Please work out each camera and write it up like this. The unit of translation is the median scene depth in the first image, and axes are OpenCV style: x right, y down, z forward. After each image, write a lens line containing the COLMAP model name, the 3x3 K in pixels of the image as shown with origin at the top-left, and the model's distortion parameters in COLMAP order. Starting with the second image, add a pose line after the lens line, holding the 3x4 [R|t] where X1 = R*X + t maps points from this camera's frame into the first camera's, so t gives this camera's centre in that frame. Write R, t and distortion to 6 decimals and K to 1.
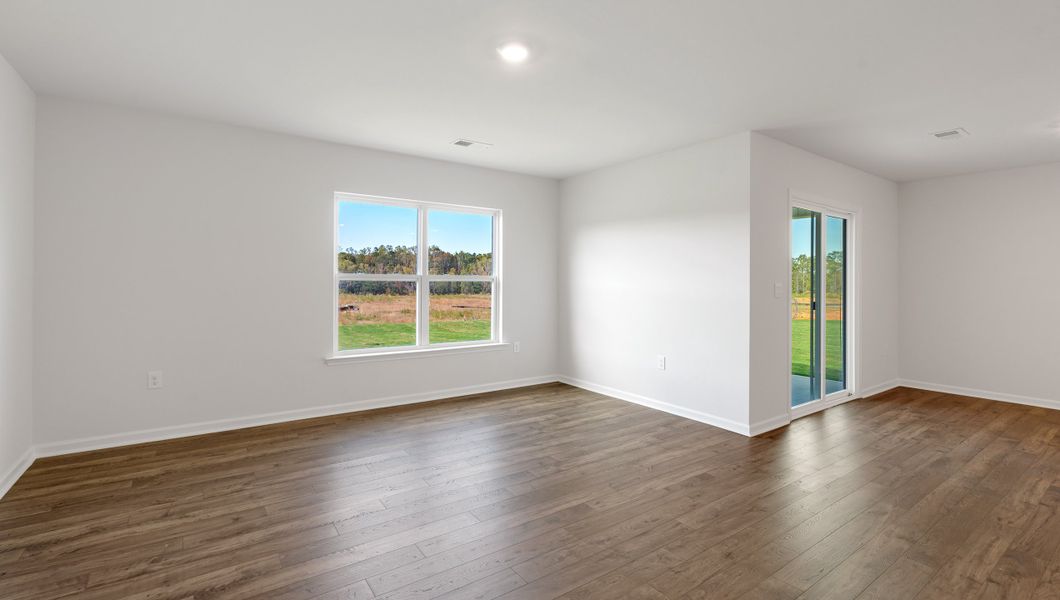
lens RADIAL K [[472.9, 0, 530.0], [0, 472.9, 300.0], [0, 0, 1]] dist [-0.000567, 0.000131]
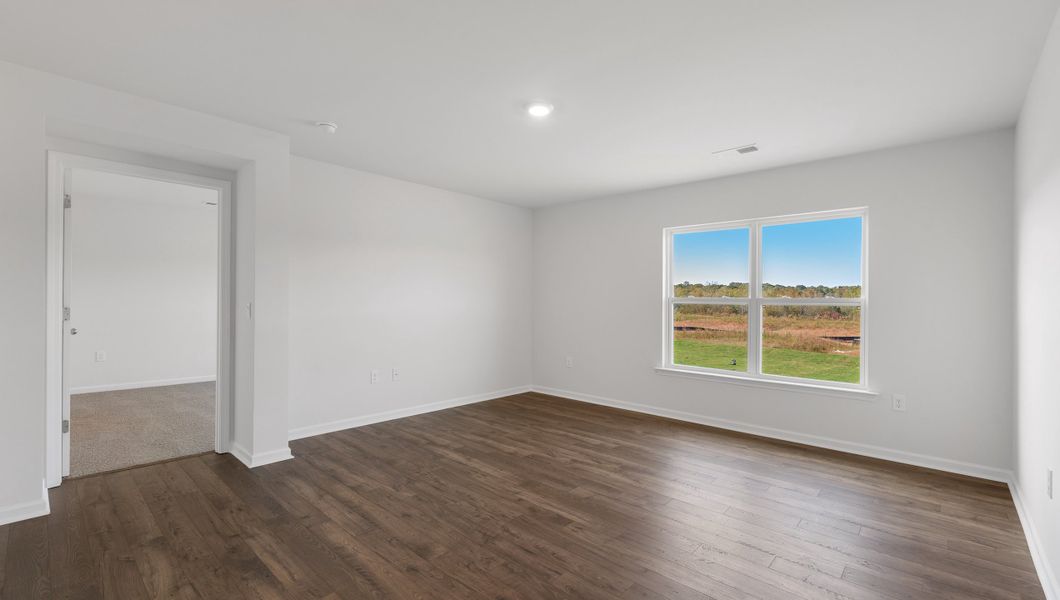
lens RADIAL K [[457.5, 0, 526.8], [0, 457.5, 290.5], [0, 0, 1]] dist [-0.000562, 0.000135]
pose [[0.199726, -0.027920, -0.979454, 0.559284], [-0.043491, 0.998356, -0.037328, -0.014412], [0.978886, 0.050052, 0.198184, 0.353065]]
